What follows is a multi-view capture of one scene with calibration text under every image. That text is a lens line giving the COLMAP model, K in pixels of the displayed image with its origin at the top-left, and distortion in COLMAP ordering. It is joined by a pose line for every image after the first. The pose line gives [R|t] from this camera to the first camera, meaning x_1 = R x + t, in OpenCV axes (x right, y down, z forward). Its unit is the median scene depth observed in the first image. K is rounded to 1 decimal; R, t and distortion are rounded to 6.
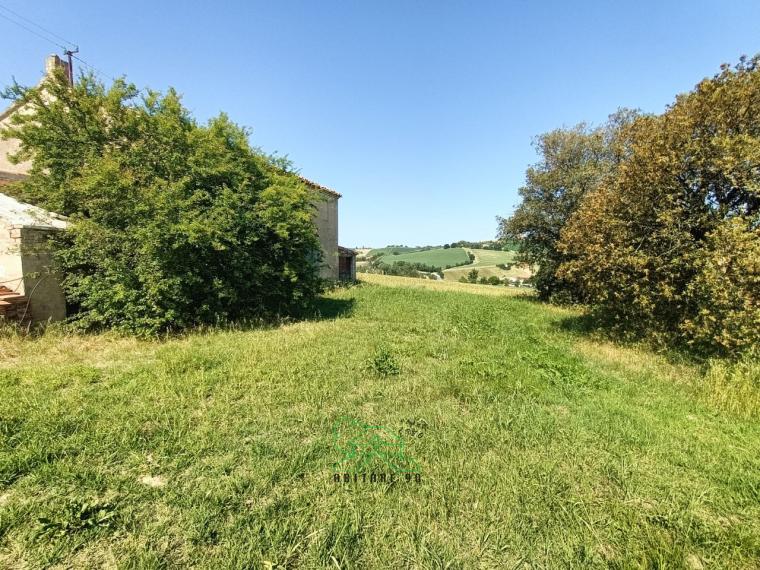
lens RADIAL K [[347.9, 0, 380.7], [0, 347.9, 284.6], [0, 0, 1]] dist [0.004341, 0.000811]
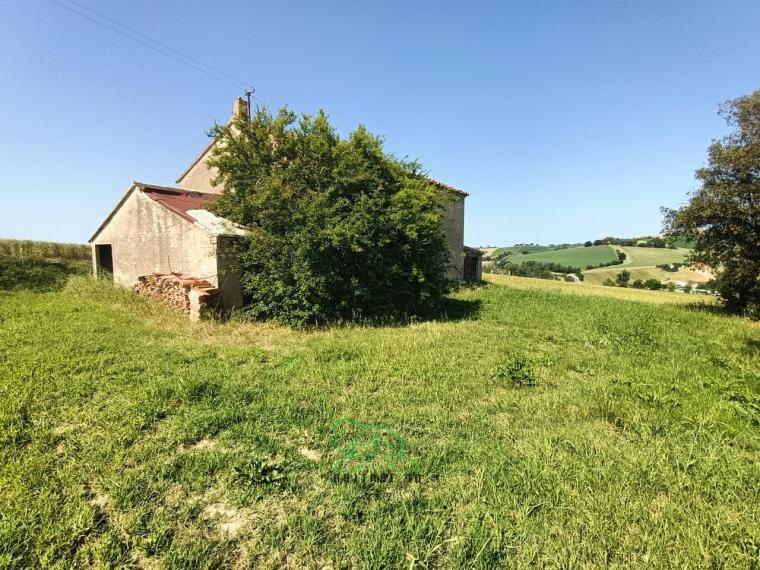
lens RADIAL K [[347.9, 0, 380.7], [0, 347.9, 284.6], [0, 0, 1]] dist [0.004341, 0.000811]
pose [[0.940199, 0.024039, -0.339777, -0.018517], [-0.023663, 0.999706, 0.005250, -0.003675], [0.339804, 0.003104, 0.940491, -0.002731]]
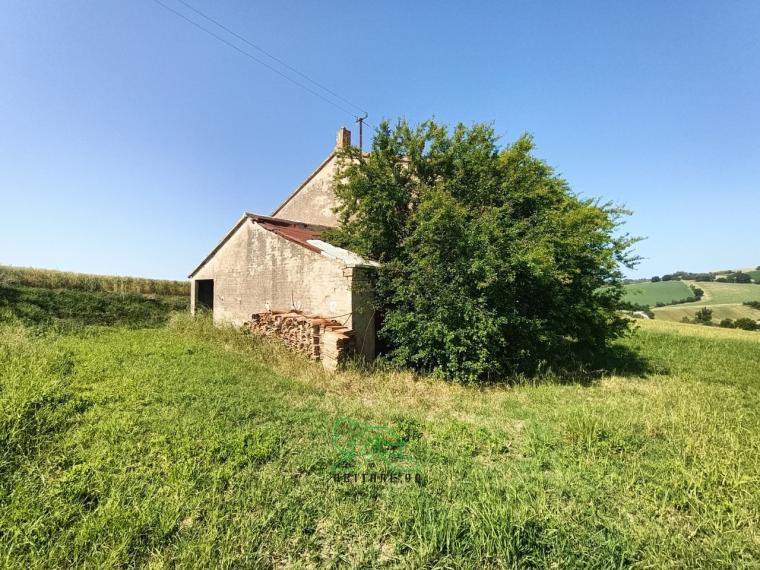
lens RADIAL K [[347.9, 0, 380.7], [0, 347.9, 284.6], [0, 0, 1]] dist [0.004341, 0.000811]
pose [[0.888456, -0.014962, -0.458717, -0.440071], [-0.032413, 0.994928, -0.095229, -0.007172], [0.457815, 0.099475, 0.883465, 0.086526]]
